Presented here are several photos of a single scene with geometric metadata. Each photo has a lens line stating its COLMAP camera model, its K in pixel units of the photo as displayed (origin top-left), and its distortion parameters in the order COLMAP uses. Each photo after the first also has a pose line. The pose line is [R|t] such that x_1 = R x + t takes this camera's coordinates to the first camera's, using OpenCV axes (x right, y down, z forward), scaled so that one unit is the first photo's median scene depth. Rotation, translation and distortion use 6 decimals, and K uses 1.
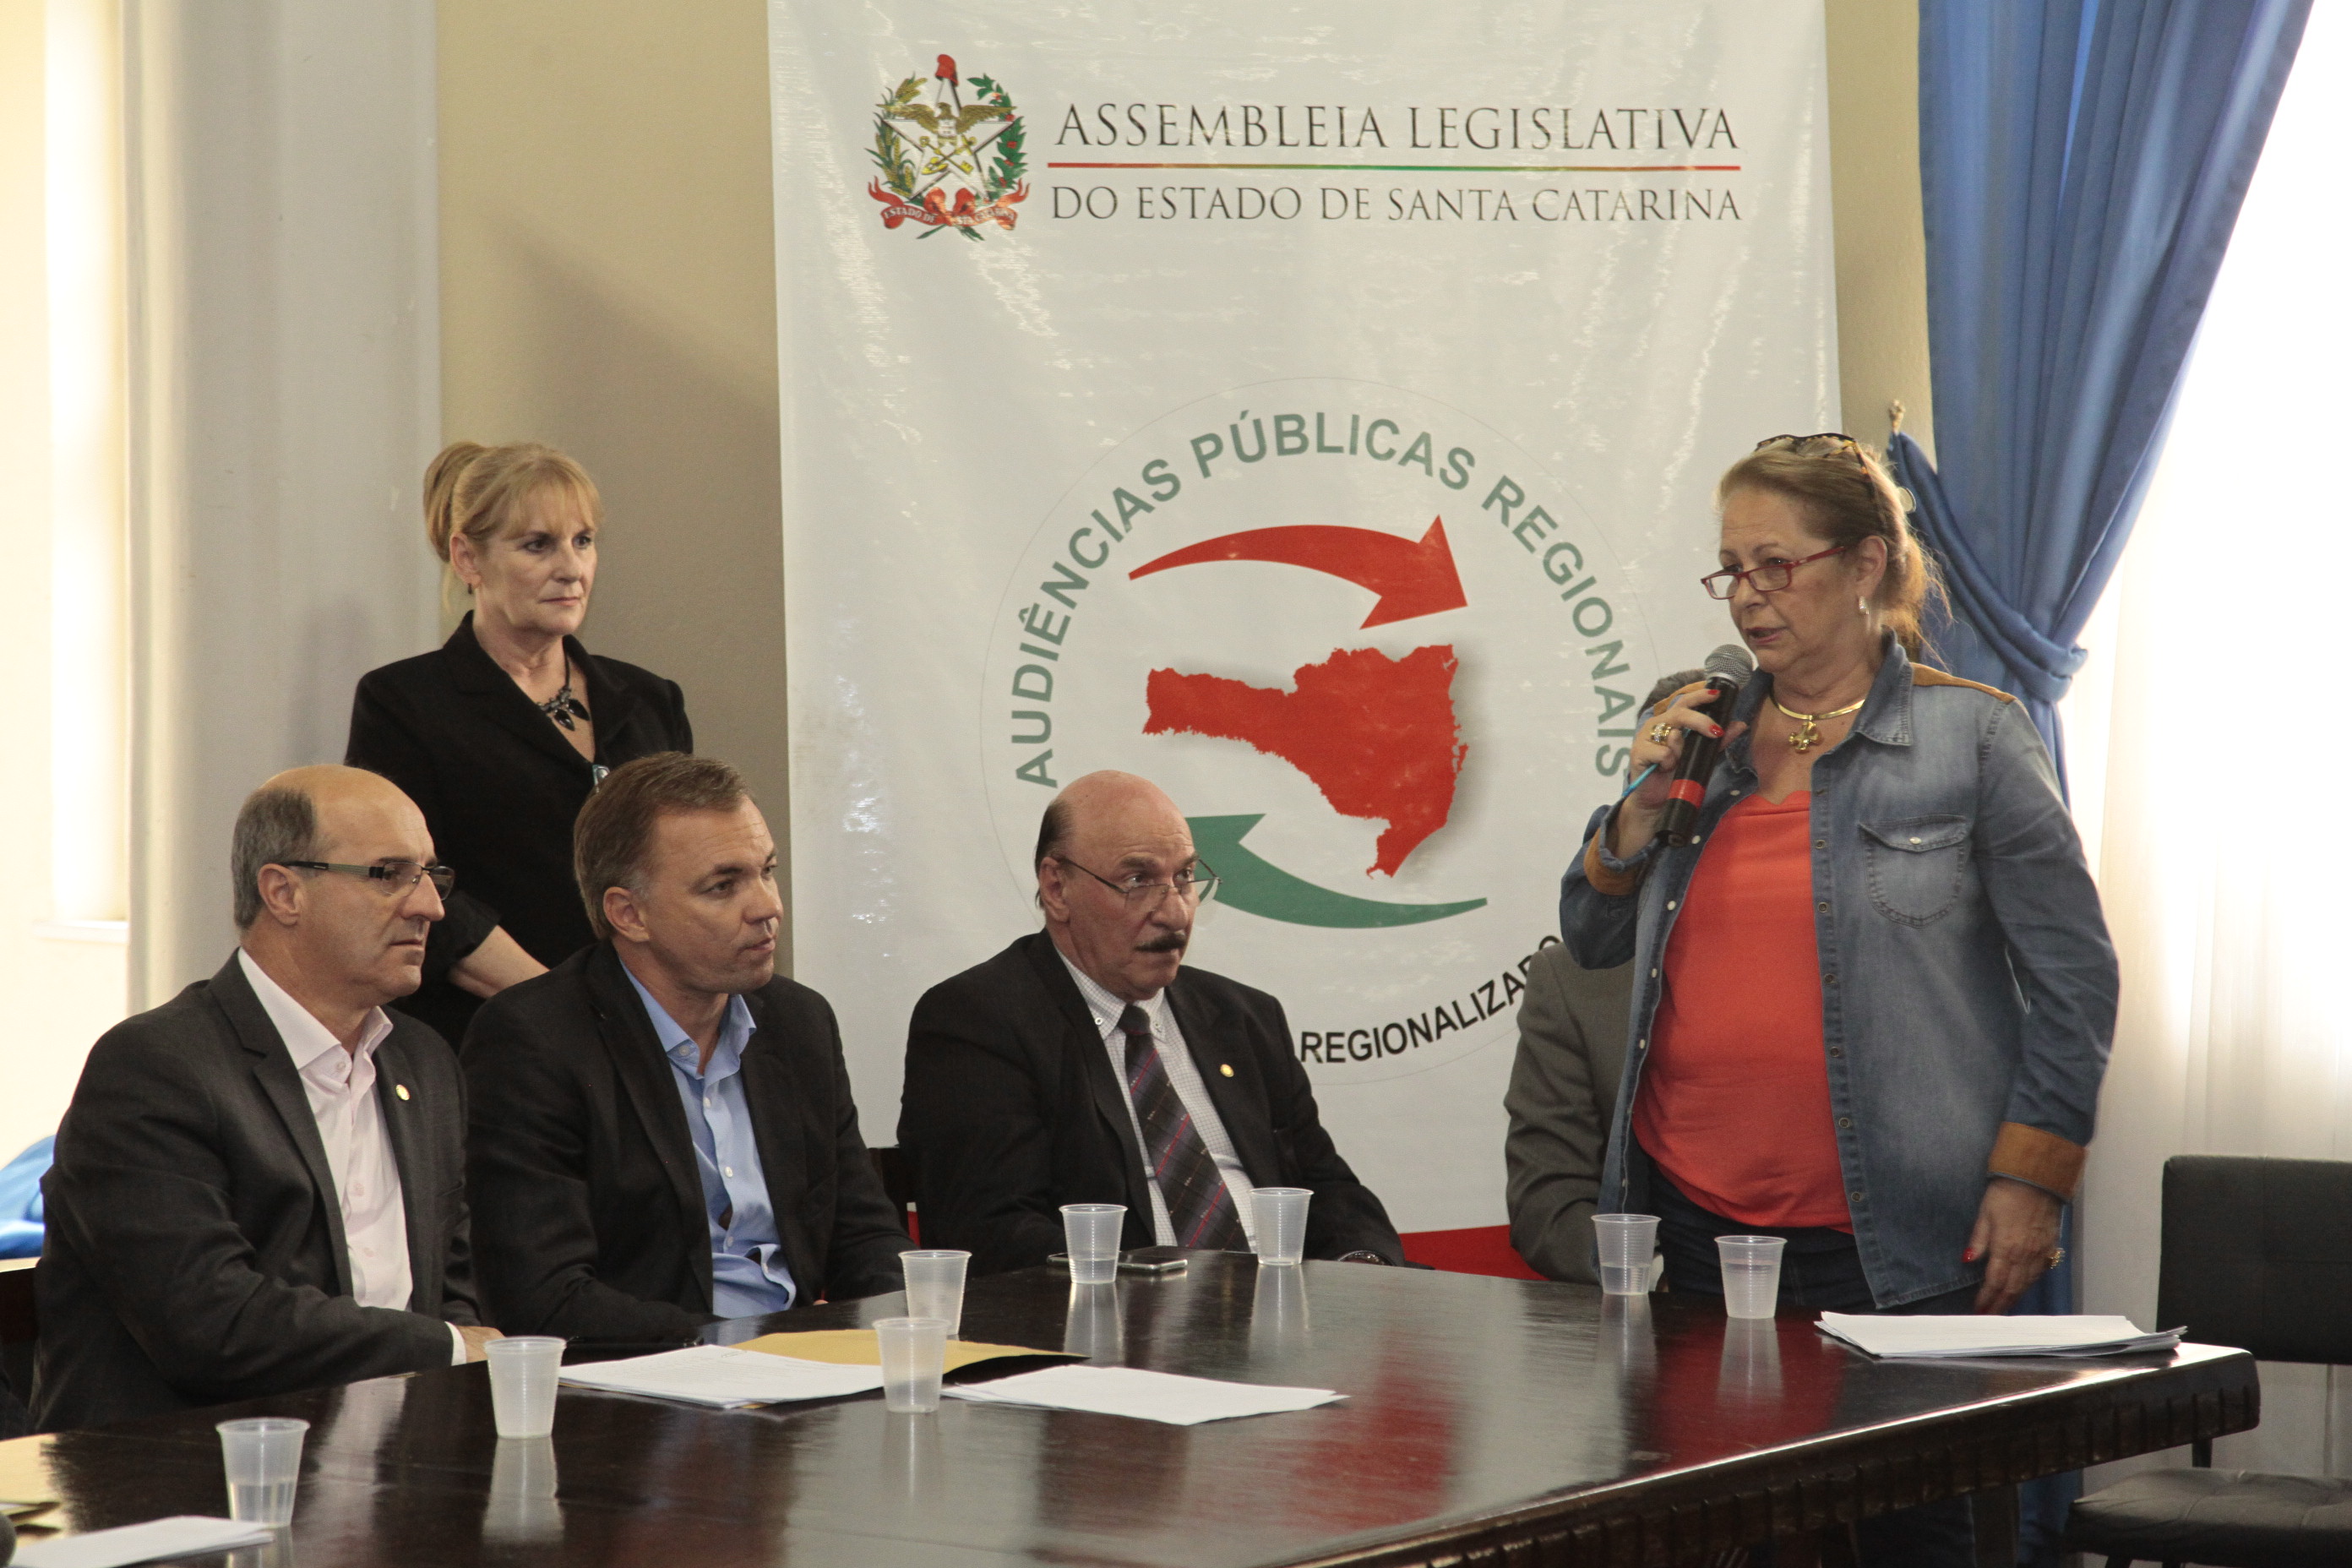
lens RADIAL K [[6339.9, 0, 1118.2], [0, 6339.9, 780.1], [0, 0, 1]] dist [0.493737, -0.225084]
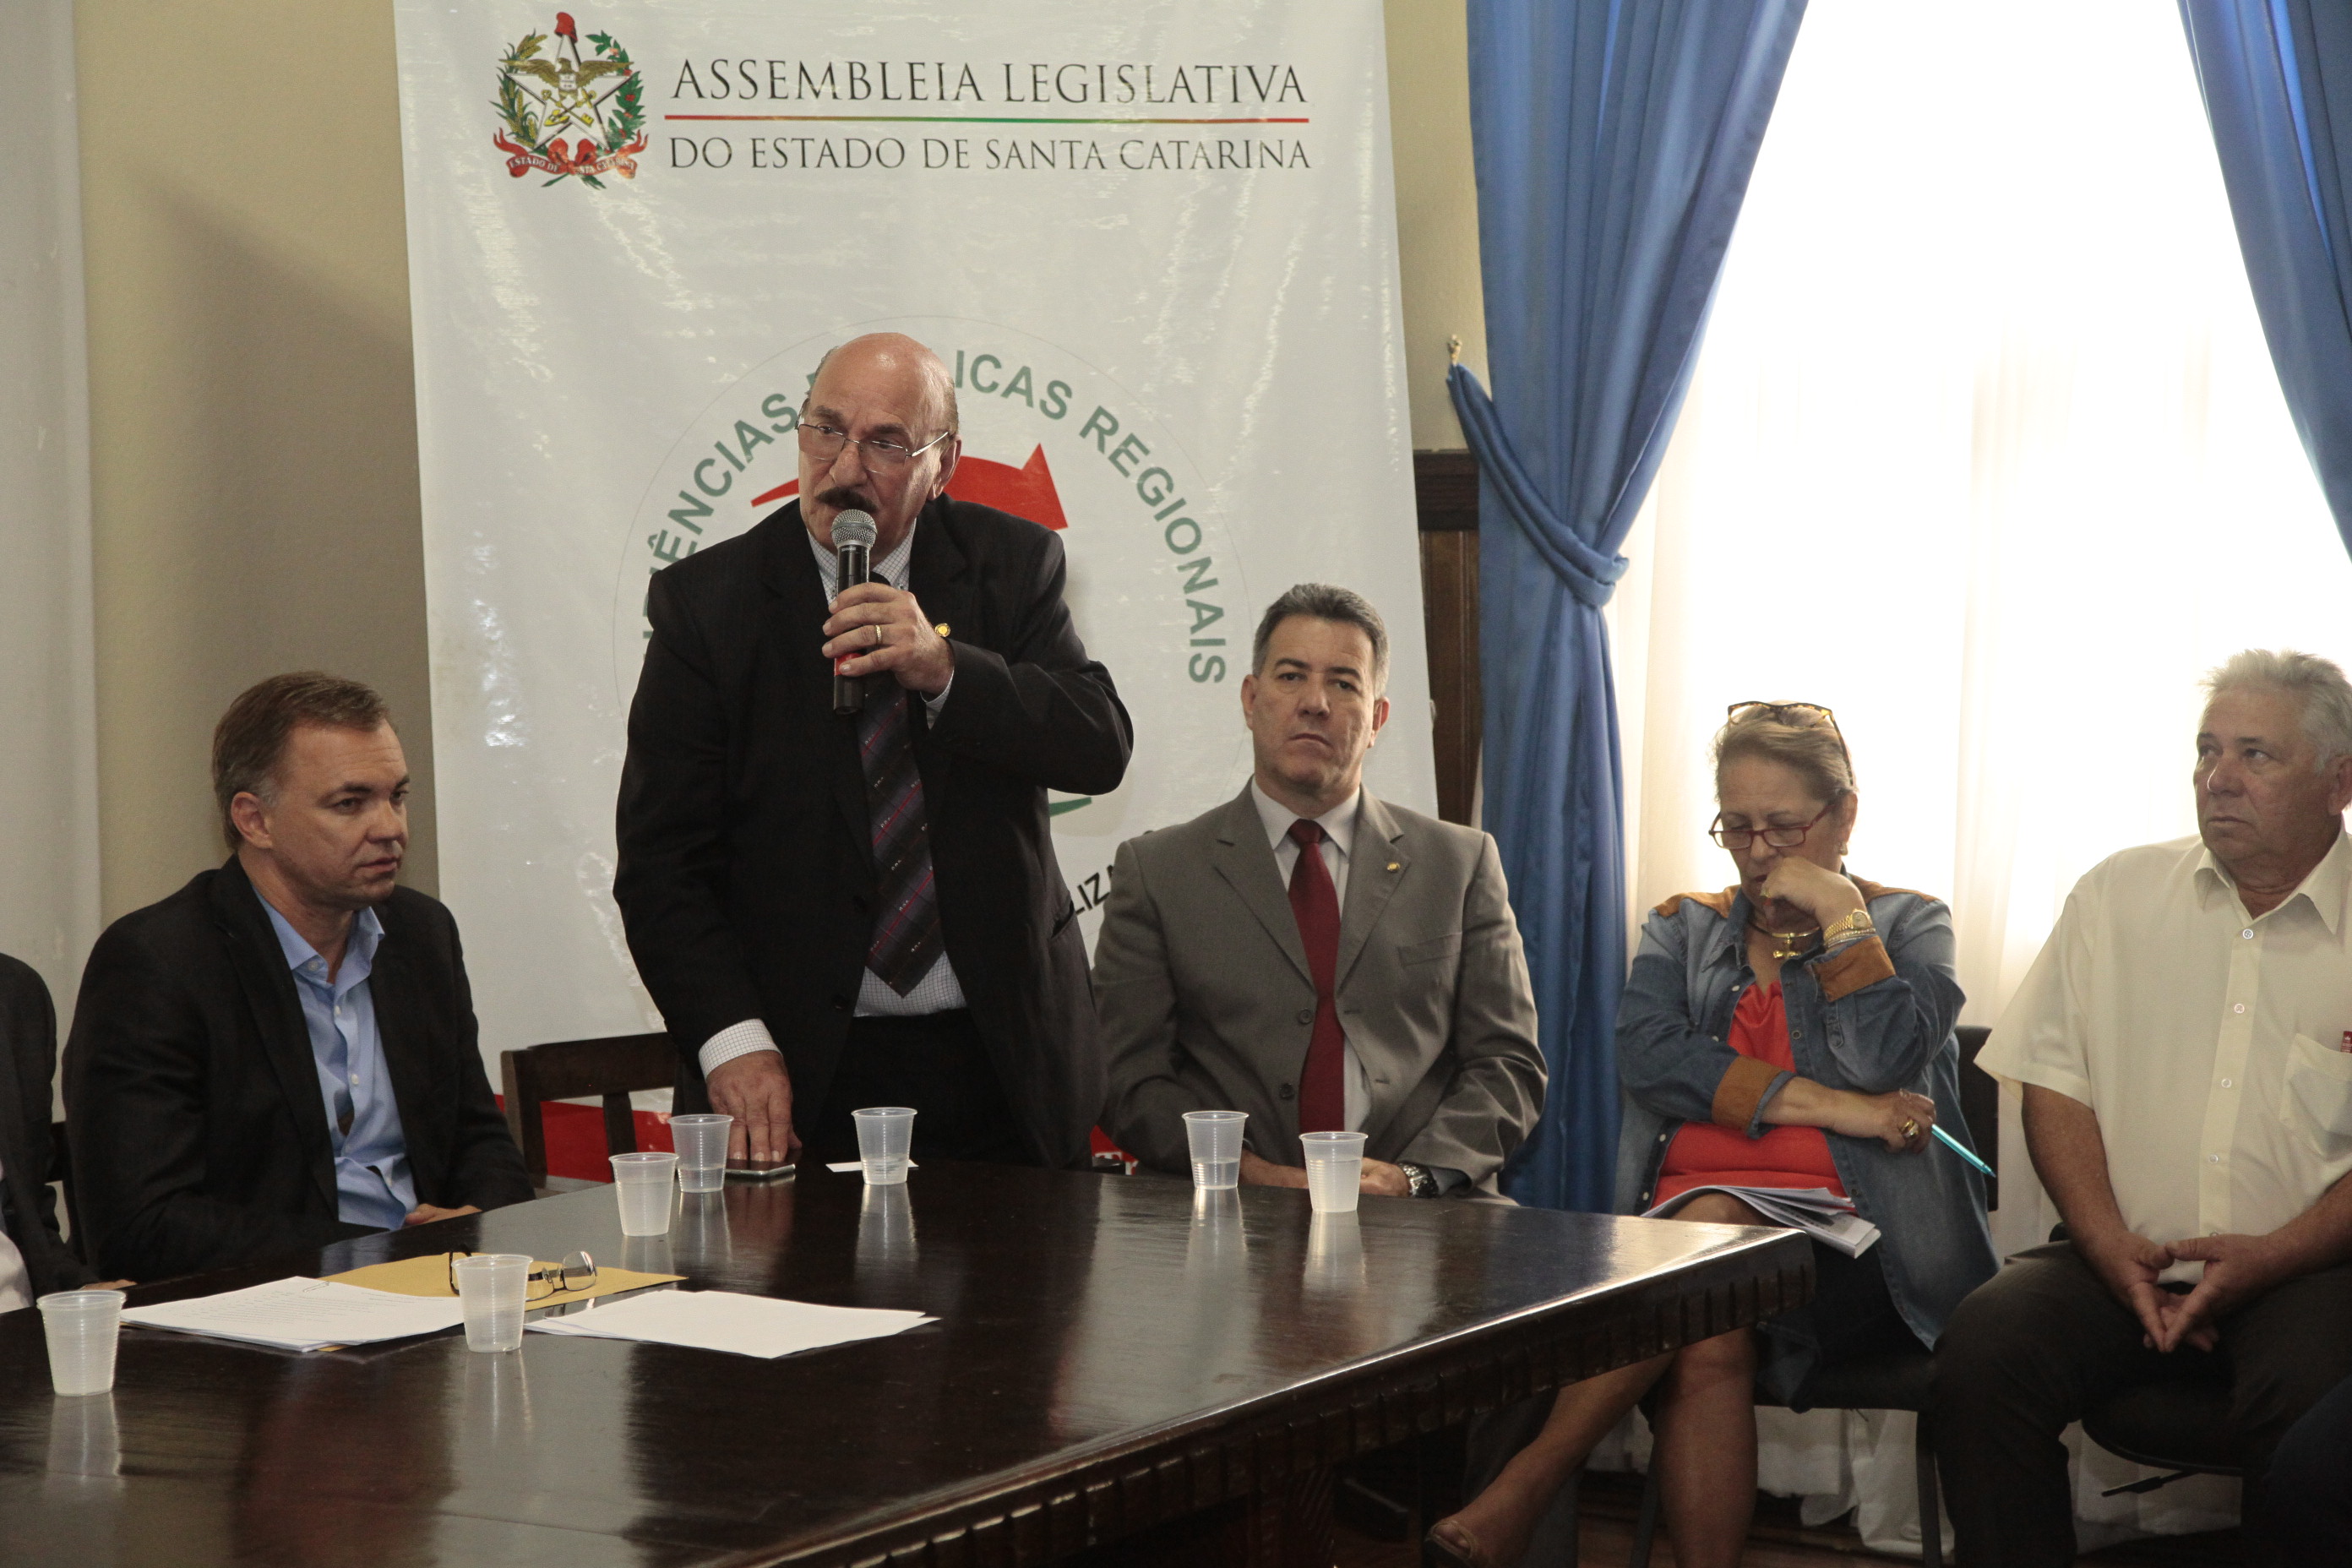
lens RADIAL K [[5138.8, 0, 1175.2], [0, 5138.8, 830.8], [0, 0, 1]] dist [0.209209, 2.173541]
pose [[0.997383, -0.020017, 0.069467, 0.011417], [0.018048, 0.999421, 0.028861, -0.000707], [-0.070004, -0.027532, 0.997167, 0.125544]]
